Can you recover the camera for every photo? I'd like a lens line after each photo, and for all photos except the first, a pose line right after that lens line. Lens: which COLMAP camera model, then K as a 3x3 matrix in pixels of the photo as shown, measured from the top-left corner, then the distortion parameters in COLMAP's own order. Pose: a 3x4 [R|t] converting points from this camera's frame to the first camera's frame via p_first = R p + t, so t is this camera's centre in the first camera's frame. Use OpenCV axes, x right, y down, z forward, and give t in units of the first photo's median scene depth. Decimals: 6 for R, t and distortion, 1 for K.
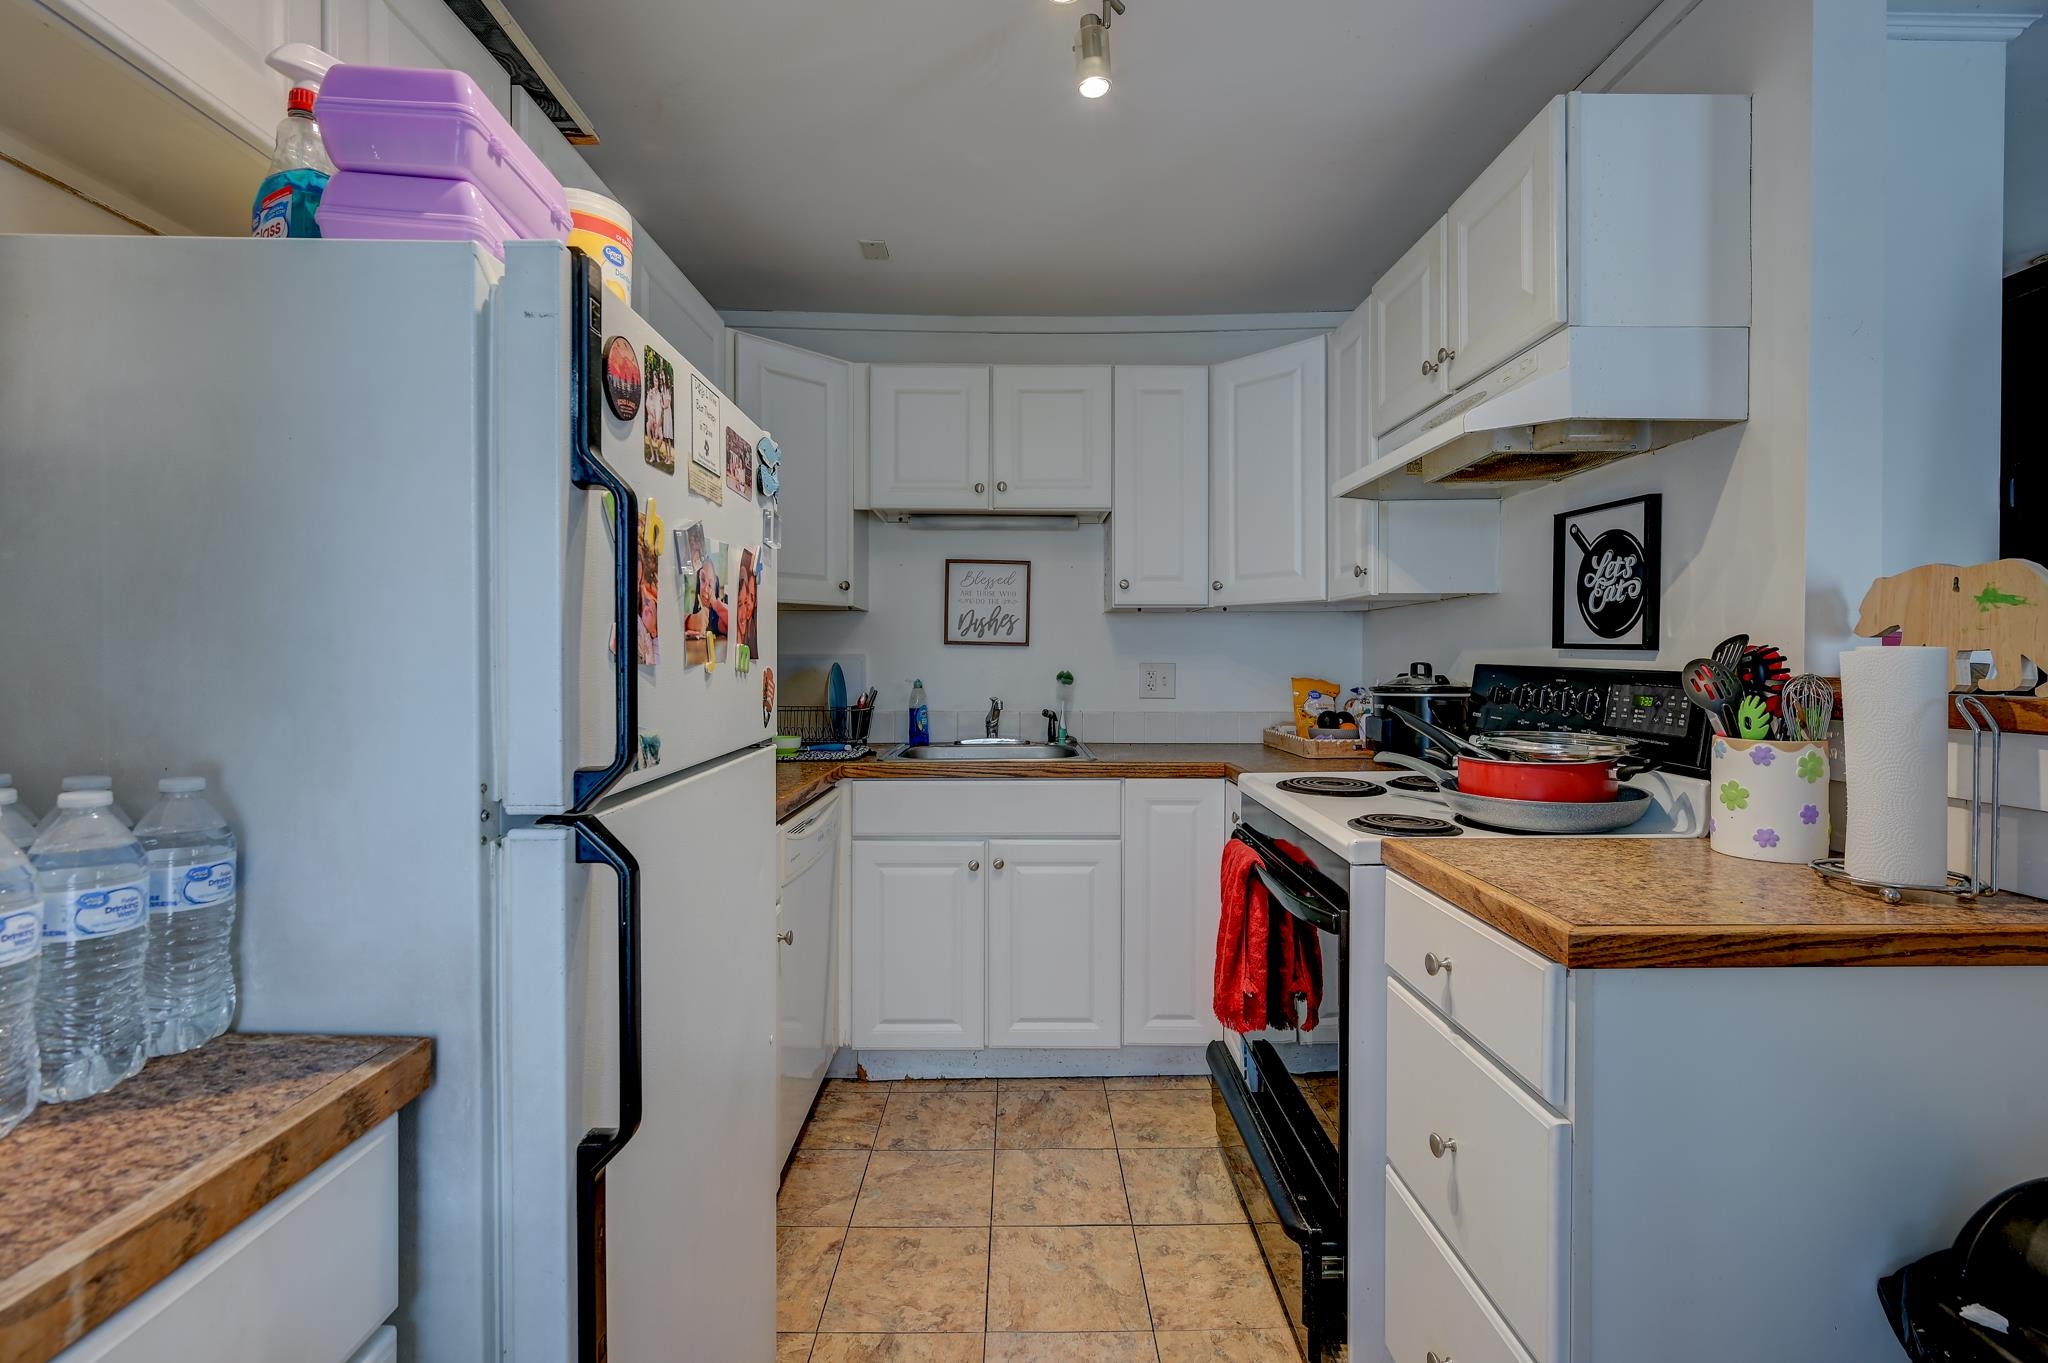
lens RADIAL K [[903.9, 0, 1031.9], [0, 903.9, 673.3], [0, 0, 1]] dist [-0.000046, 0.000189]
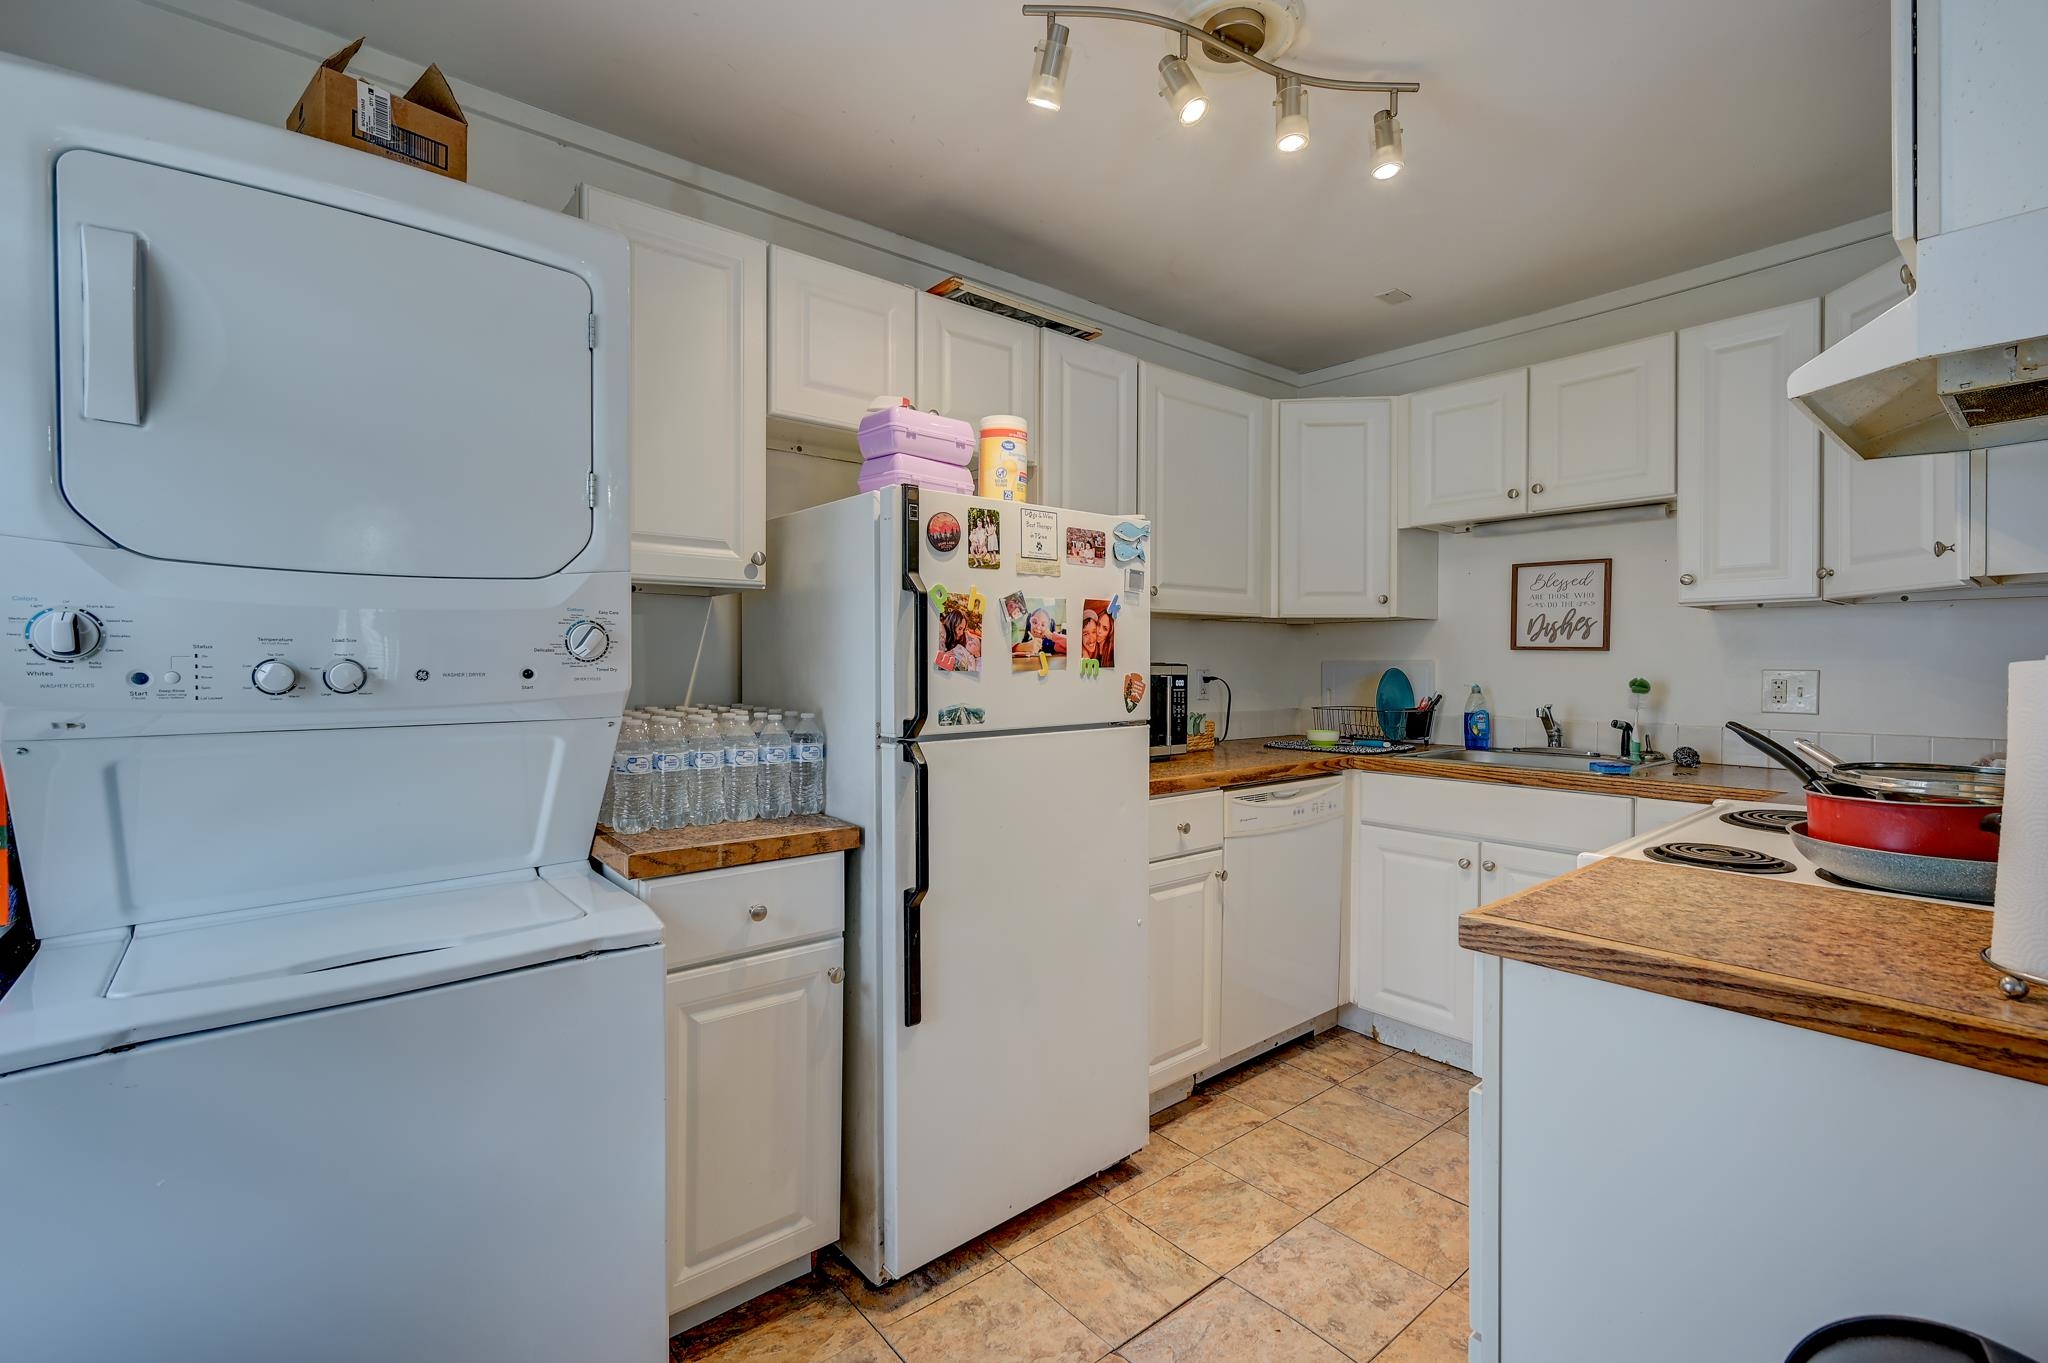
lens RADIAL K [[908.4, 0, 1027.9], [0, 908.4, 673.4], [0, 0, 1]] dist [-0.000793, -0.000225]
pose [[0.629252, 0.008621, -0.777154, 0.492777], [-0.010513, 0.999941, 0.002580, -0.004681], [0.777131, 0.006546, 0.629305, -0.057228]]
